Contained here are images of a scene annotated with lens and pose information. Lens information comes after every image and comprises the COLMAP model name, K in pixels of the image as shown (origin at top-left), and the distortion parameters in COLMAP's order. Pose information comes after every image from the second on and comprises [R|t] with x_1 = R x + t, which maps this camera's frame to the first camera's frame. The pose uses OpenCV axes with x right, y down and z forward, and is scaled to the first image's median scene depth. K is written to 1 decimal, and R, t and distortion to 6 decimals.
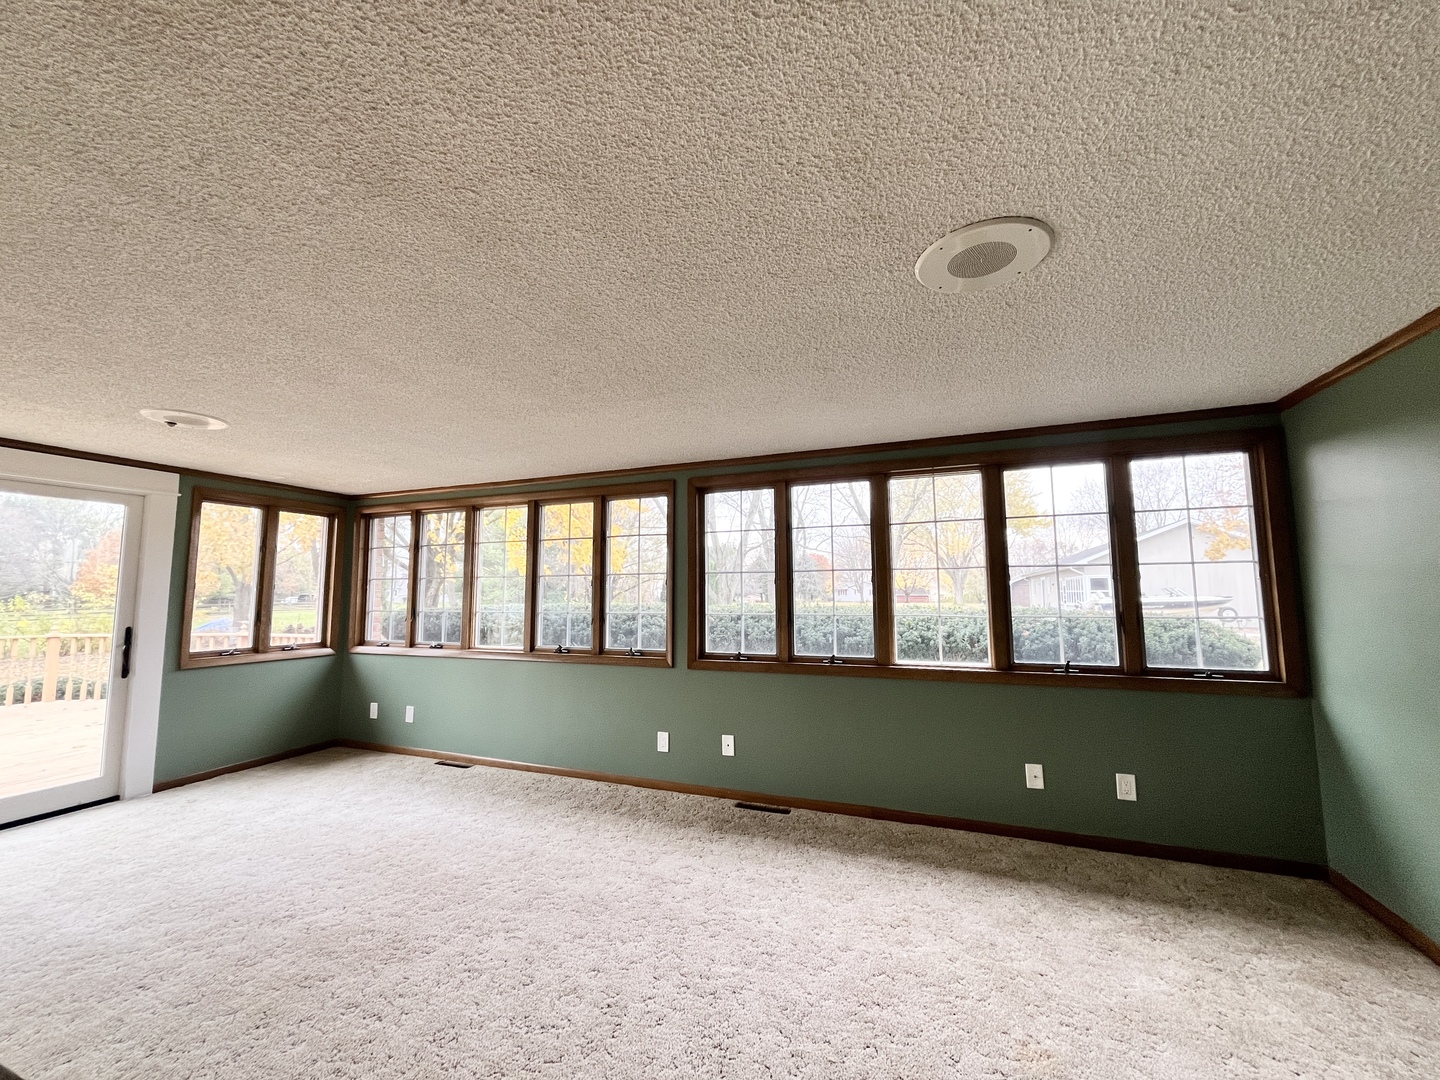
lens RADIAL K [[585.1, 0, 713.0], [0, 585.1, 538.1], [0, 0, 1]] dist [-0.007047, 0.001237]
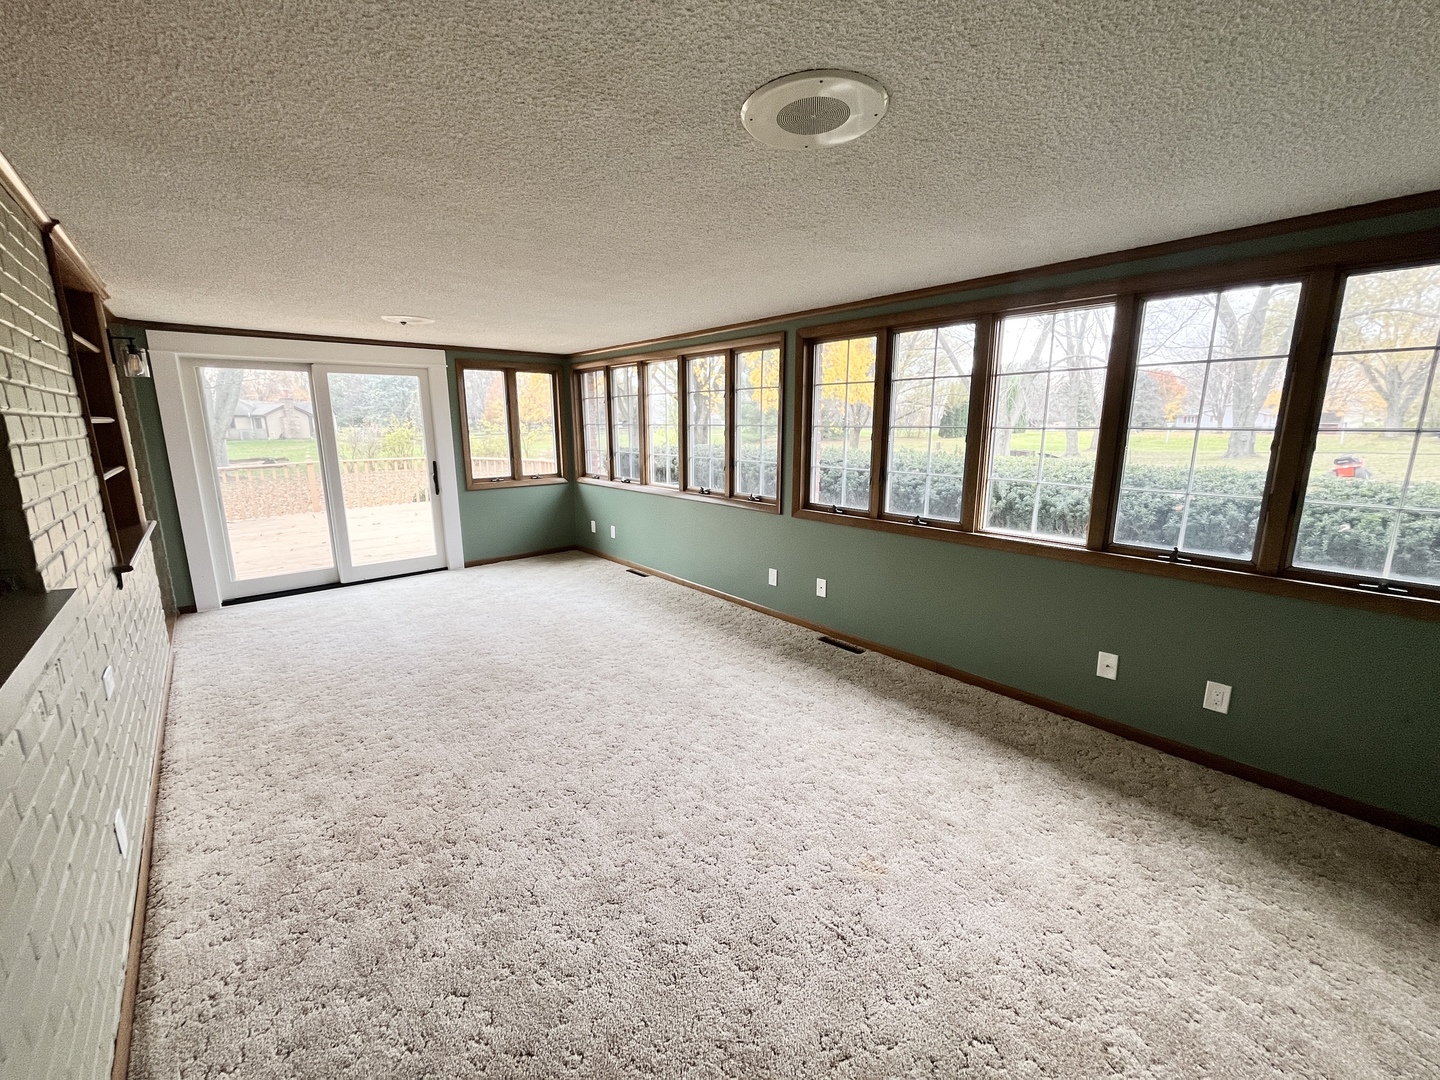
lens RADIAL K [[585.1, 0, 721.1], [0, 585.1, 540.6], [0, 0, 1]] dist [-0.007047, 0.001237]
pose [[0.889209, 0.096074, -0.447300, 0.351957], [0.041739, 0.956589, 0.288437, -0.055821], [0.455593, -0.275151, 0.846597, 0.010392]]
